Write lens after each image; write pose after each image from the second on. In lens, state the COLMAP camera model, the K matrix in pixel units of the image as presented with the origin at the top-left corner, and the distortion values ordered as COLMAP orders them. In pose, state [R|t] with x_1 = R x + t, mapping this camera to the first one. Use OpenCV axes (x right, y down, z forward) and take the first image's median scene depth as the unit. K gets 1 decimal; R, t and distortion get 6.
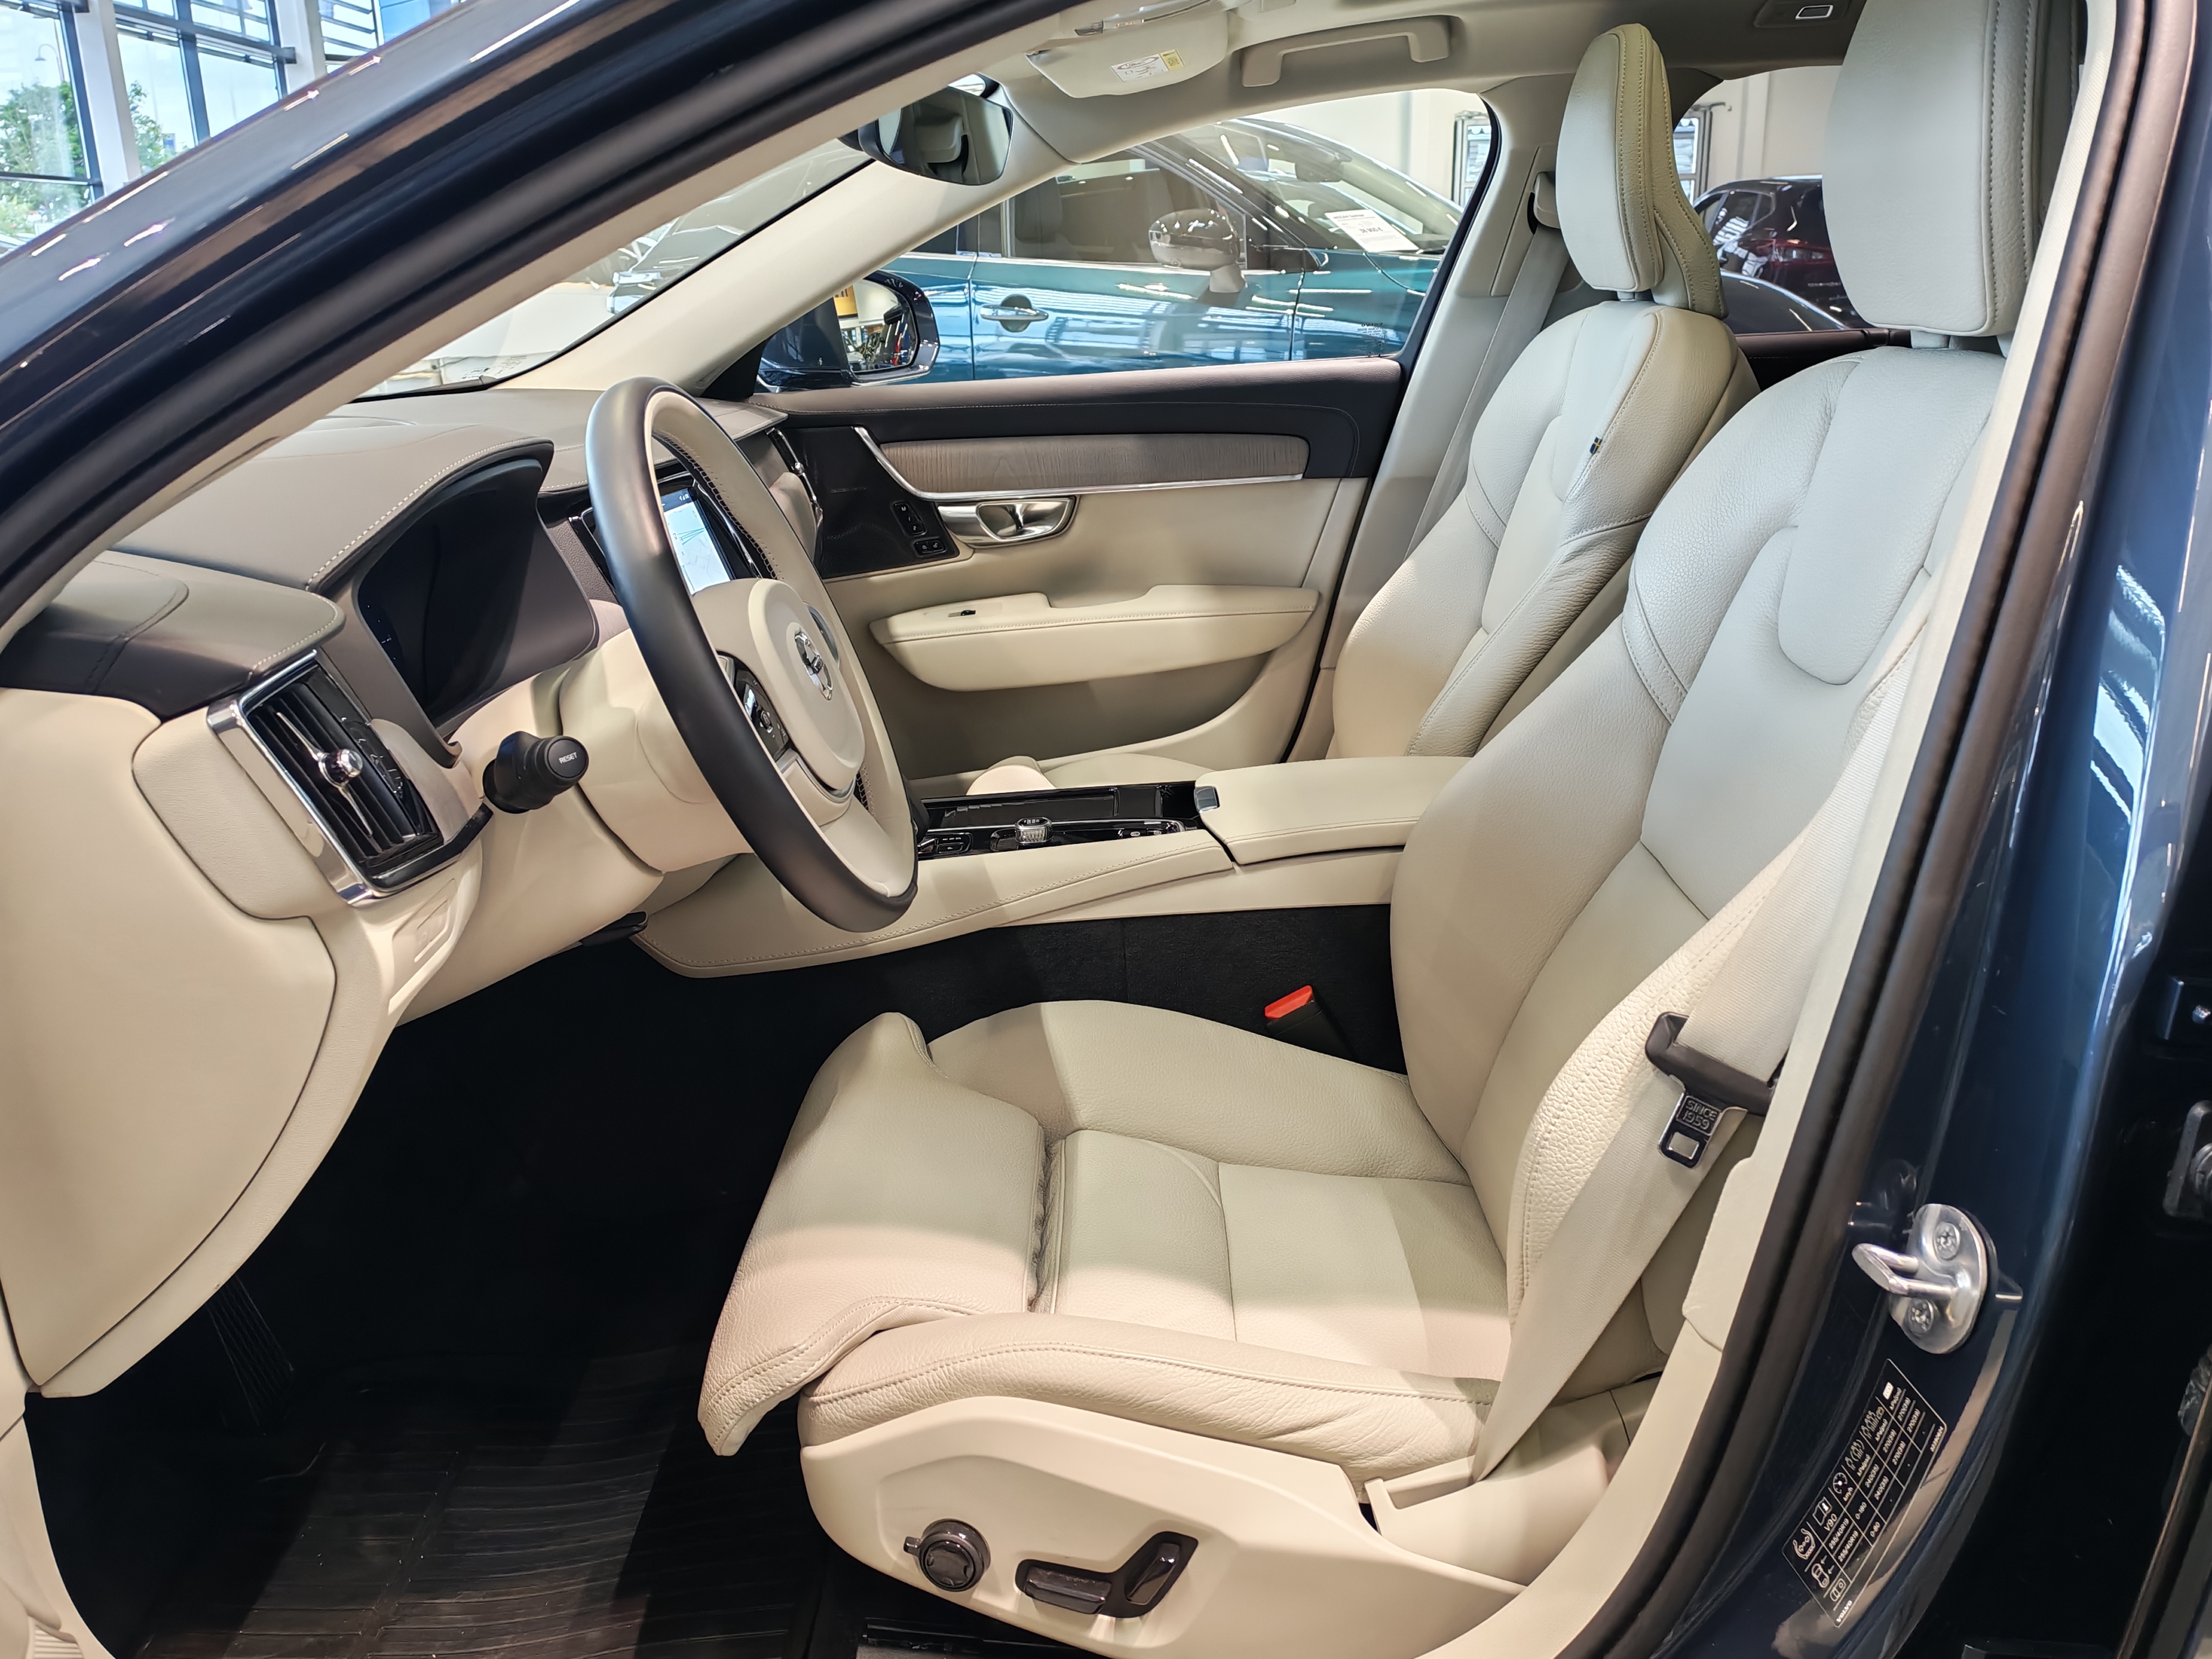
lens RADIAL K [[1855.1, 0, 1105.0], [0, 1855.1, 832.9], [0, 0, 1]] dist [0.090323, -0.110395]
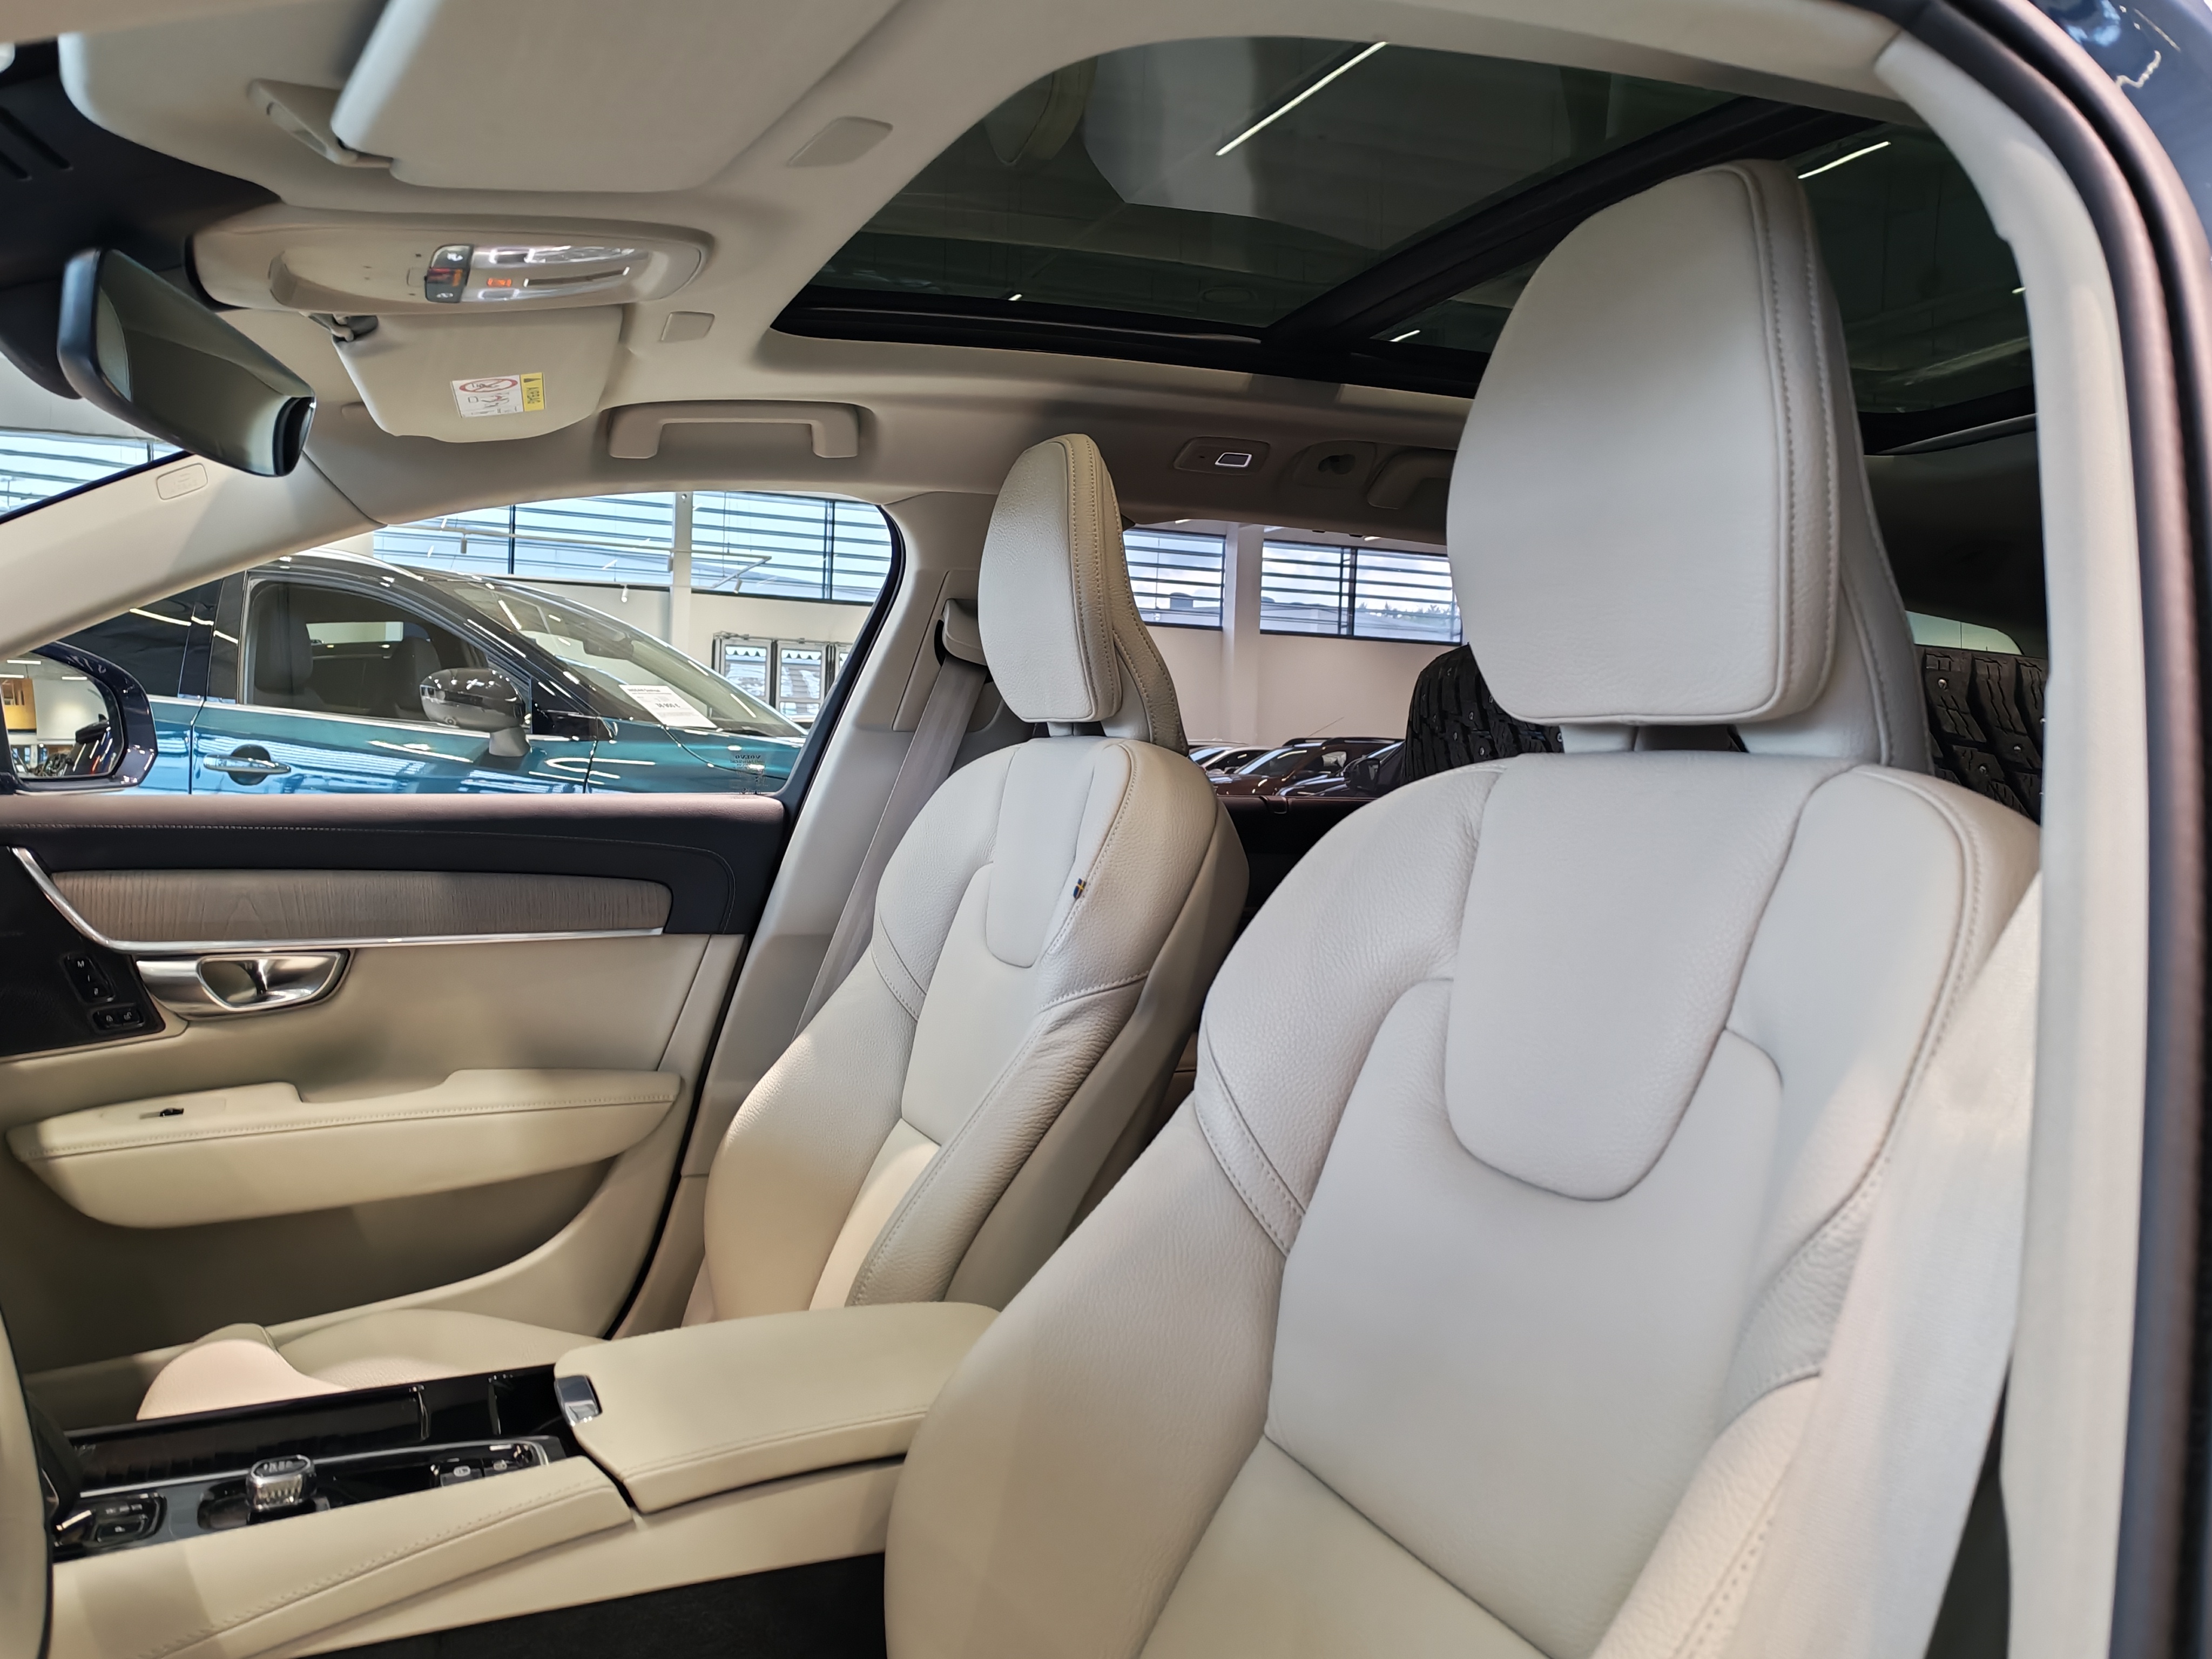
lens RADIAL K [[1855.1, 0, 1101.9], [0, 1855.1, 790.5], [0, 0, 1]] dist [0.090323, -0.110395]
pose [[0.925426, 0.052042, 0.375338, -0.022715], [0.055367, 0.961323, -0.269802, -0.024401], [-0.374862, 0.270463, 0.886752, 0.211258]]
